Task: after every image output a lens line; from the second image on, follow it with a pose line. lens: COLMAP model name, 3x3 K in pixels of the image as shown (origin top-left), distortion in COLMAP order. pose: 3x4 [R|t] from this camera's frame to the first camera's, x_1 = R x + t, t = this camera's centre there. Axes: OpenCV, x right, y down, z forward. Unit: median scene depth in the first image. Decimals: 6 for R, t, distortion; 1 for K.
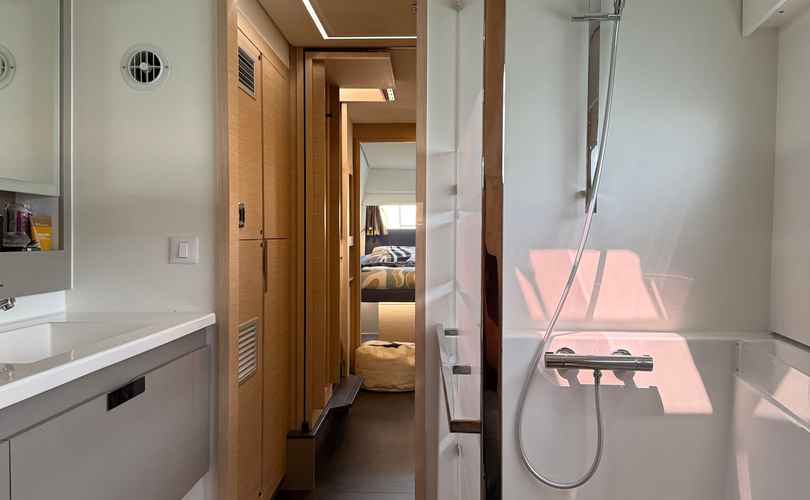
lens RADIAL K [[590.1, 0, 405.1], [0, 590.1, 250.3], [0, 0, 1]] dist [0.045151, -0.032856]
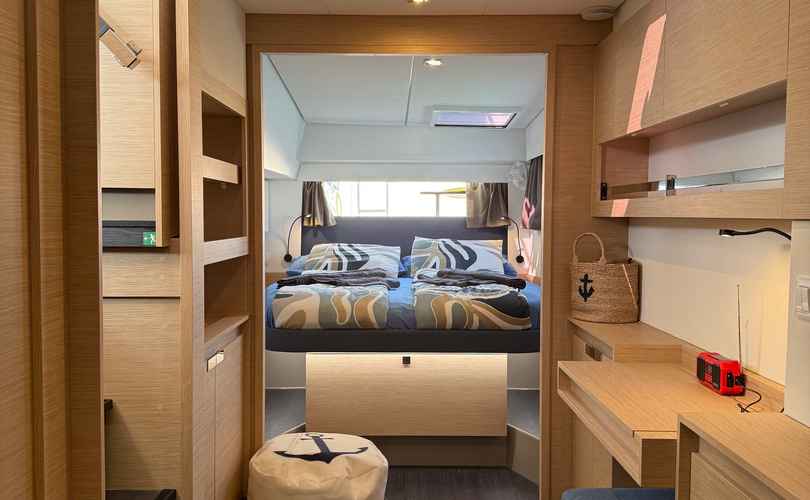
lens RADIAL K [[670.7, 0, 406.1], [0, 670.7, 251.1], [0, 0, 1]] dist [0.000172, 0.000556]
pose [[0.998732, 0.003894, 0.050196, 0.013311], [-0.005021, 0.999738, 0.022327, -0.015960], [-0.050096, -0.022551, 0.998490, 0.261798]]
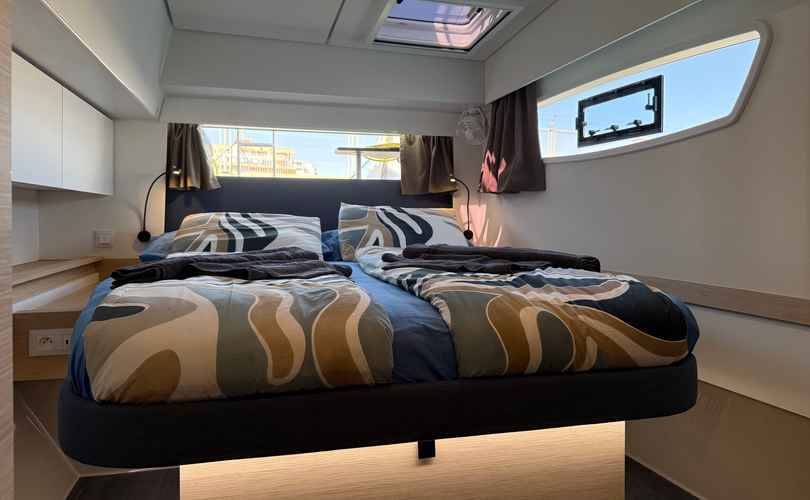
lens RADIAL K [[590.1, 0, 417.1], [0, 590.1, 214.5], [0, 0, 1]] dist [0.045151, -0.032856]
pose [[0.955980, 0.003912, 0.293405, -0.018827], [0.001687, 0.999821, -0.018827, 0.003165], [-0.293426, 0.018494, 0.955803, 0.556780]]
